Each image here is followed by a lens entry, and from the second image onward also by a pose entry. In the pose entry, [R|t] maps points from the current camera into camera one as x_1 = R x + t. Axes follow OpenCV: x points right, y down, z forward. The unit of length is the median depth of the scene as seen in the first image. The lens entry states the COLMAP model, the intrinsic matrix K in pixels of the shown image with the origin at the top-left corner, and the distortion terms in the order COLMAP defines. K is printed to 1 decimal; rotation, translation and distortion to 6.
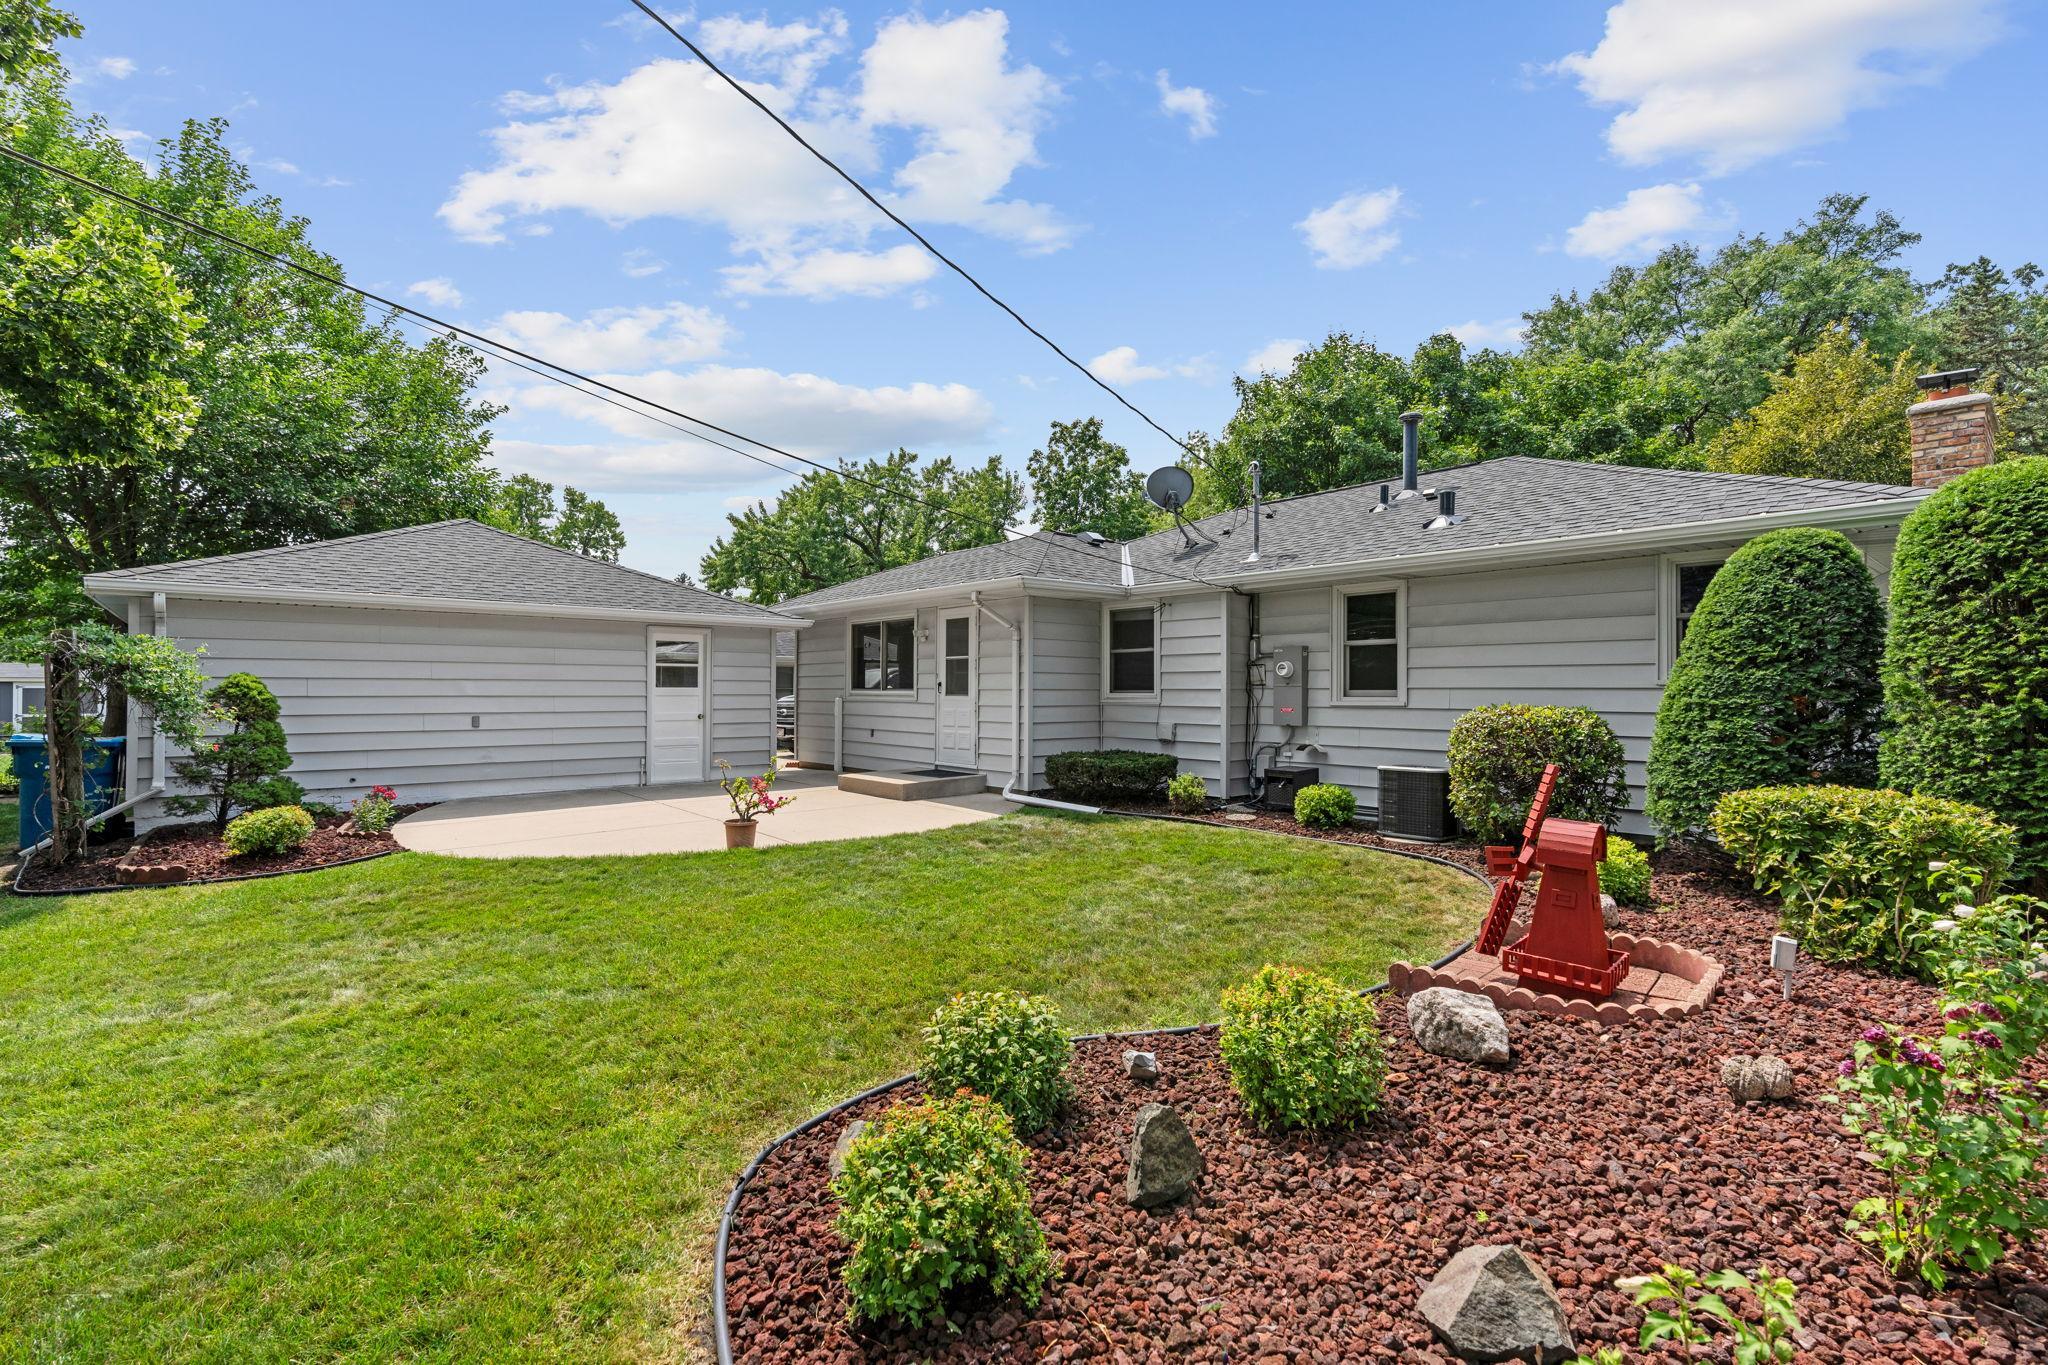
lens RADIAL K [[913.2, 0, 1034.5], [0, 913.2, 692.0], [0, 0, 1]] dist [-0.001830, -0.000239]
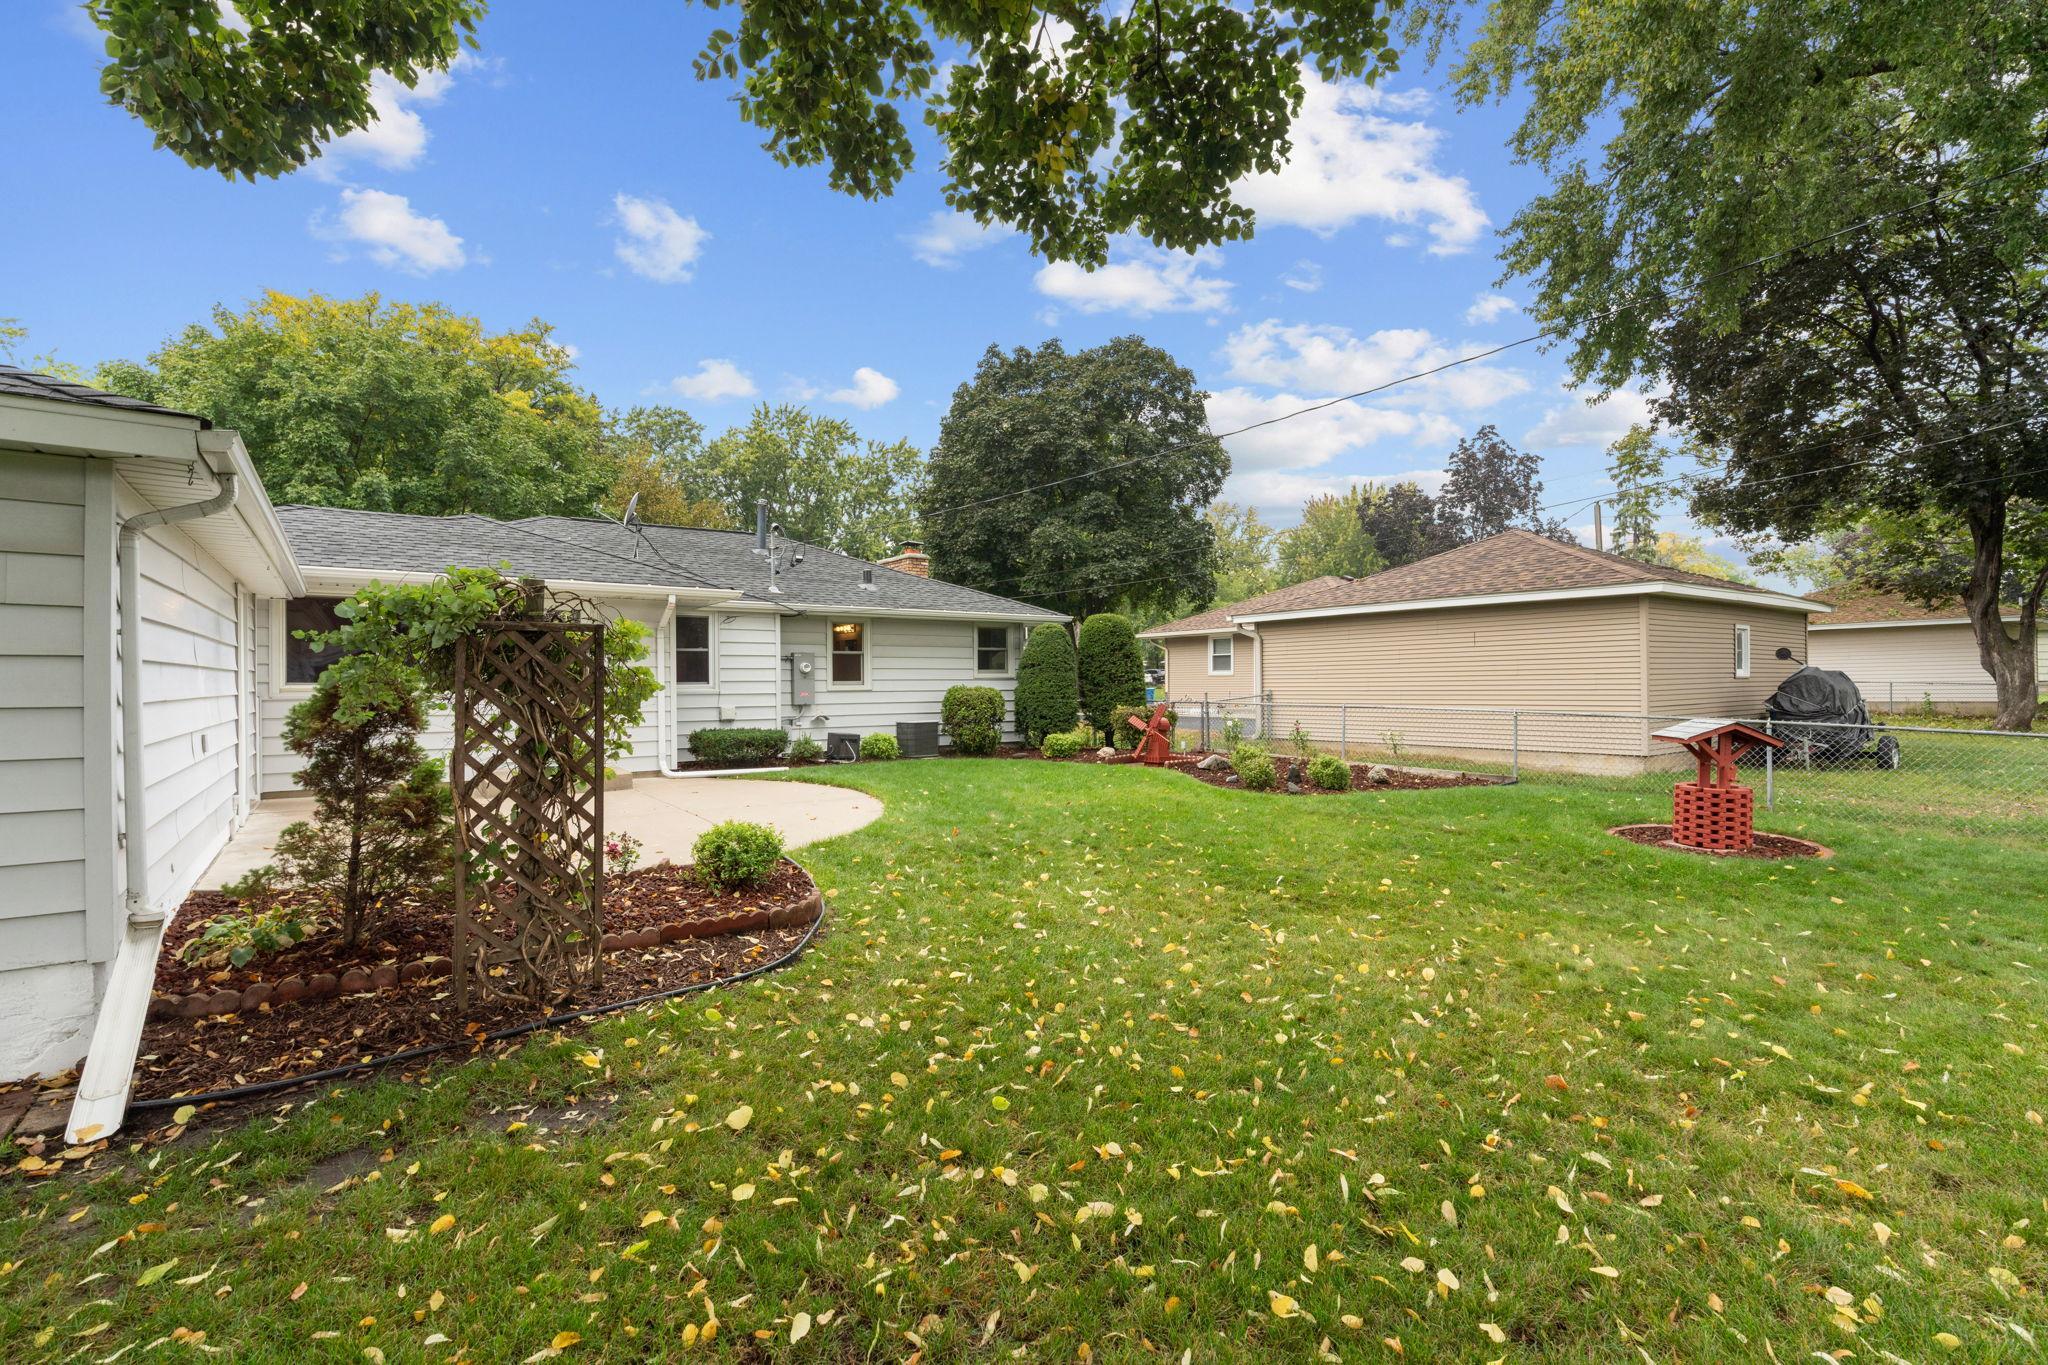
lens RADIAL K [[917.2, 0, 1033.9], [0, 917.2, 681.0], [0, 0, 1]] dist [-0.000845, 0.000493]
pose [[0.079532, -0.002006, 0.996830, -1.032906], [0.010190, 0.999947, 0.001200, -0.000479], [-0.996780, 0.010063, 0.079549, 0.419084]]
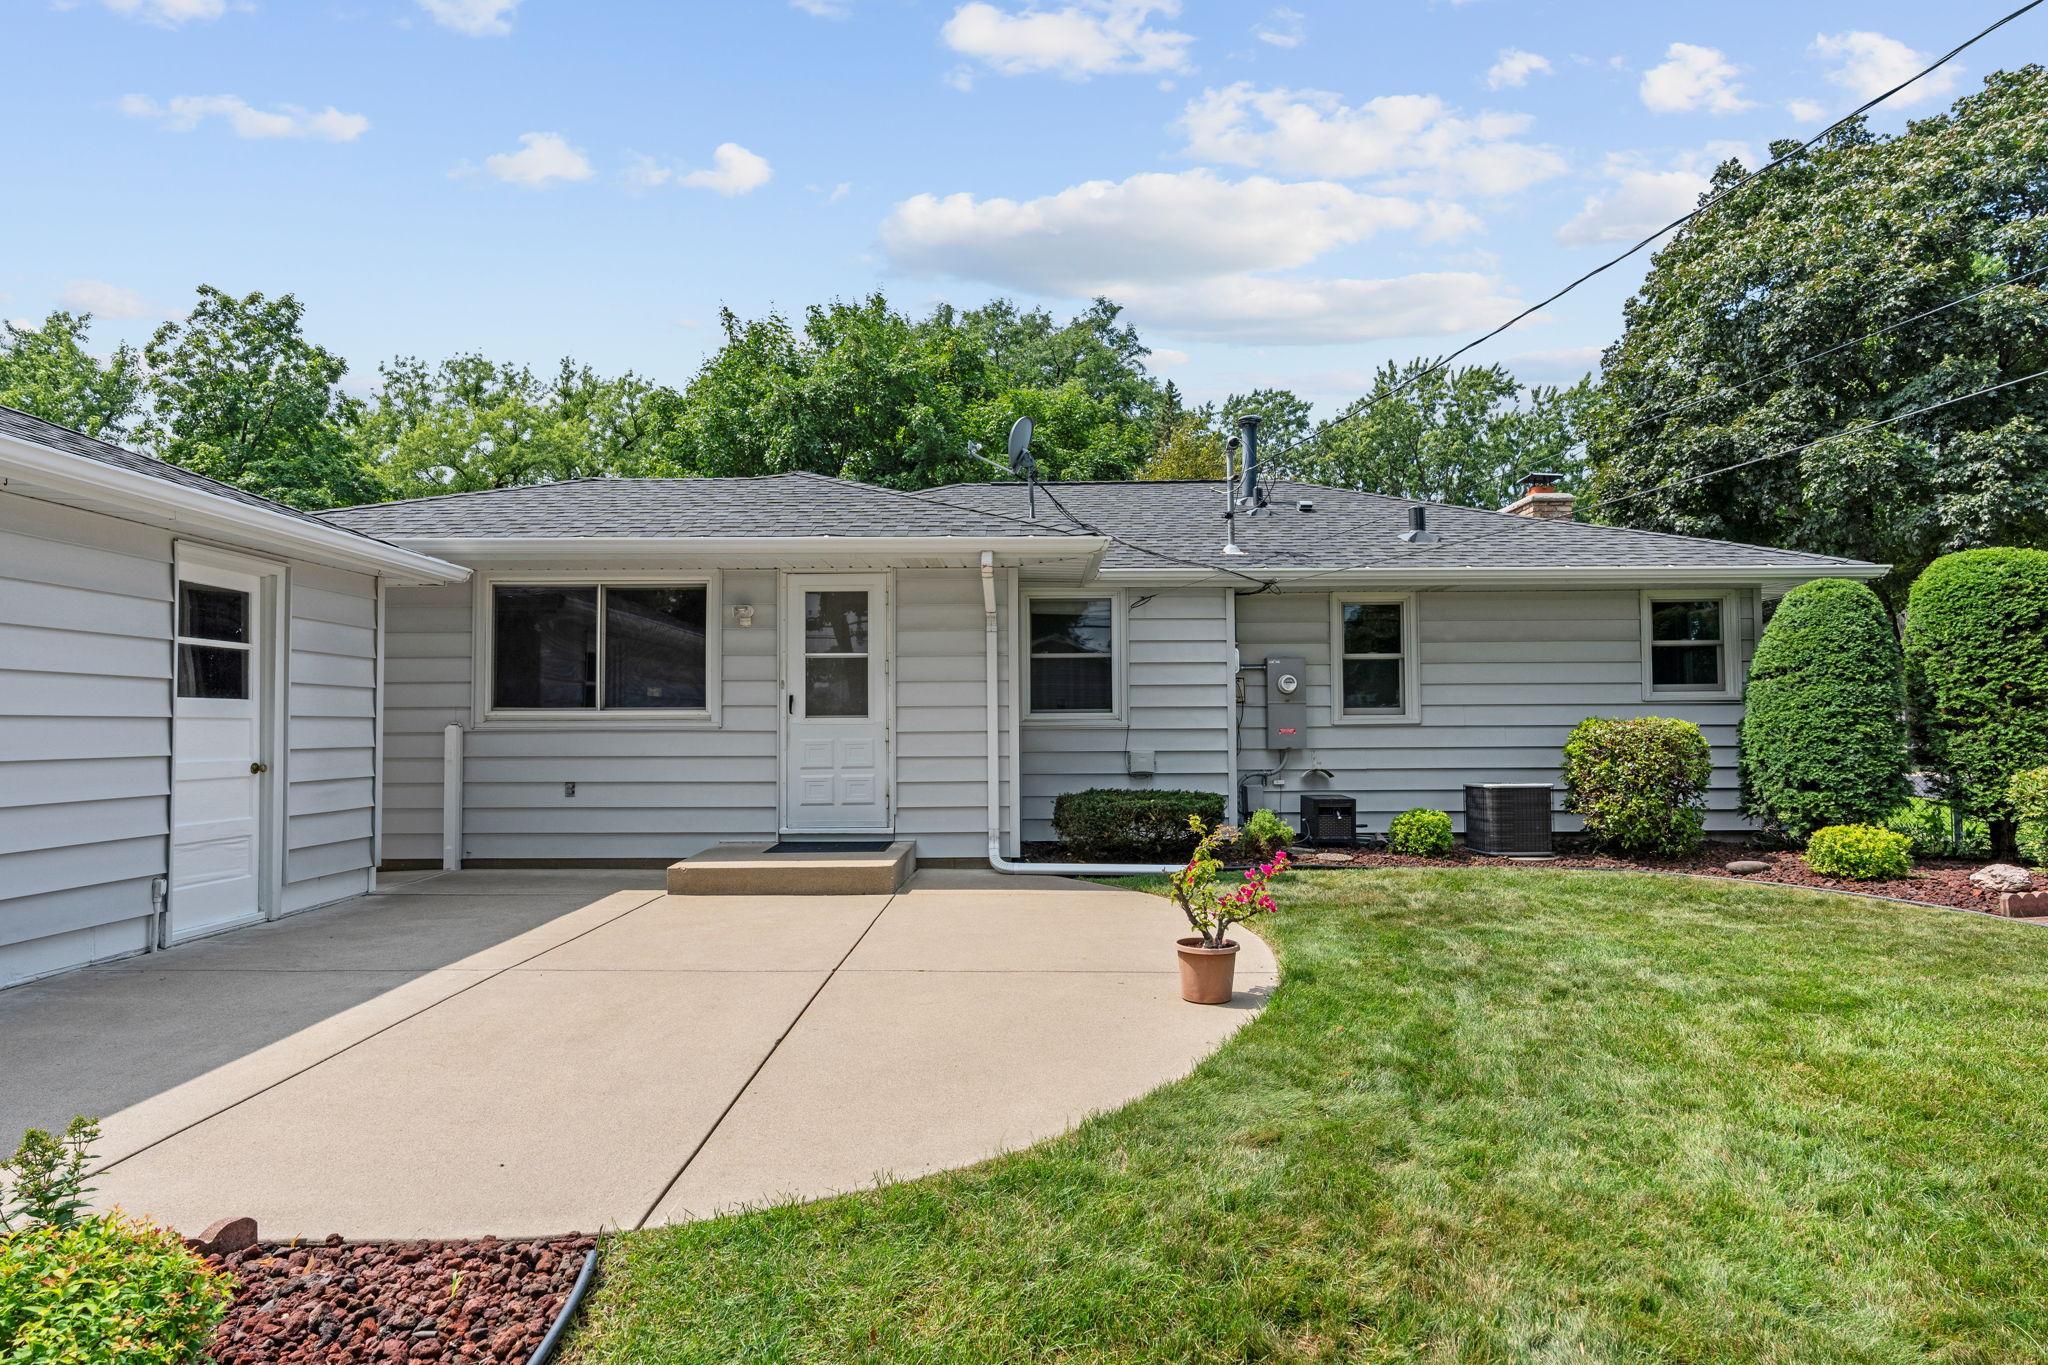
lens RADIAL K [[1074.7, 0, 1032.6], [0, 1074.7, 702.7], [0, 0, 1]] dist [0.000913, -0.000465]
pose [[0.656875, 0.011450, 0.753912, -0.549107], [0.008515, 0.999708, -0.022602, 0.011877], [-0.753951, 0.021266, 0.656586, 0.434002]]
